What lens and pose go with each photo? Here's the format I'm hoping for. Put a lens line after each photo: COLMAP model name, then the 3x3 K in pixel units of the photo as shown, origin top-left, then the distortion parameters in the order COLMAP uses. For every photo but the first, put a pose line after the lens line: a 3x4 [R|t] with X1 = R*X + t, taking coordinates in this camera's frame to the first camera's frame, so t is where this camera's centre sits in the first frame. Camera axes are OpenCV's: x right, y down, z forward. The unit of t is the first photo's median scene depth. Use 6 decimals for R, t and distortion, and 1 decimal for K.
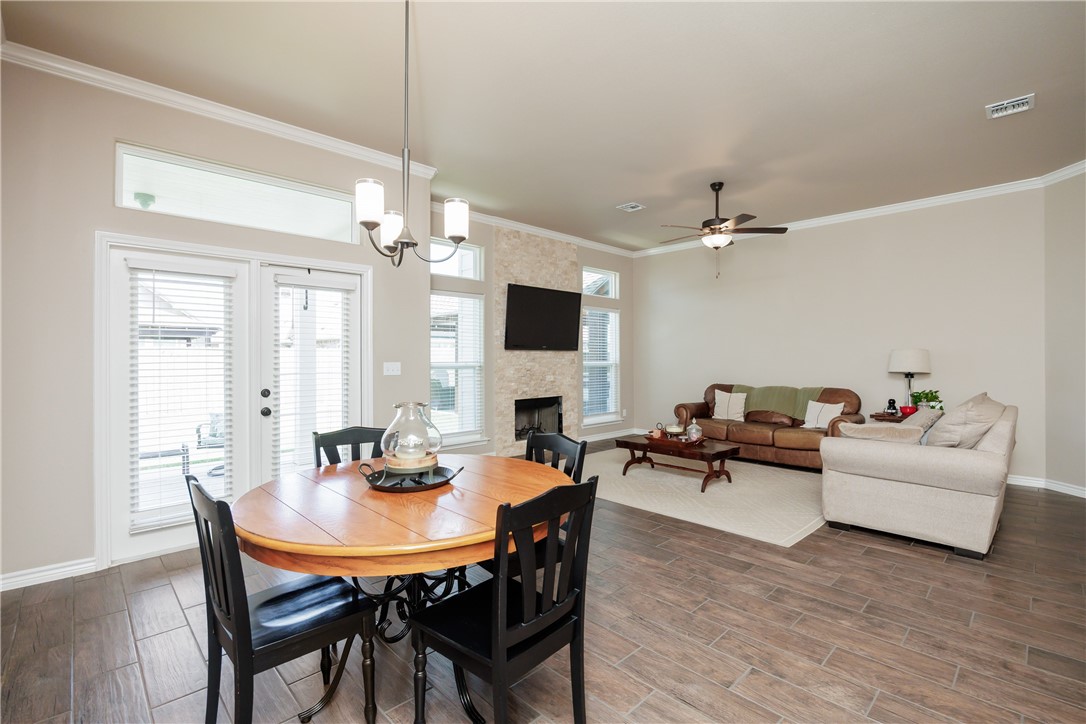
lens RADIAL K [[493.6, 0, 544.0], [0, 493.6, 356.8], [0, 0, 1]] dist [0.001765, -0.000028]
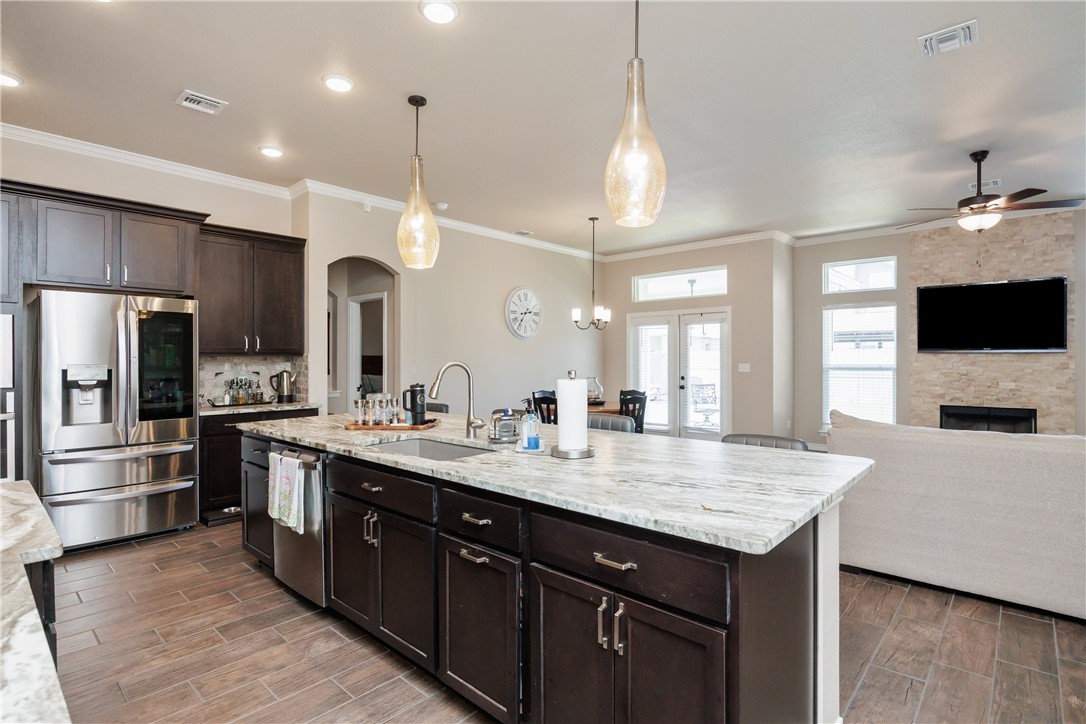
lens RADIAL K [[540.0, 0, 546.5], [0, 540.0, 359.3], [0, 0, 1]] dist [-0.006530, -0.000981]
pose [[0.069740, 0.002414, -0.997562, 0.956376], [0.002827, 0.999993, 0.002617, -0.006533], [0.997561, -0.003003, 0.069733, 0.168404]]
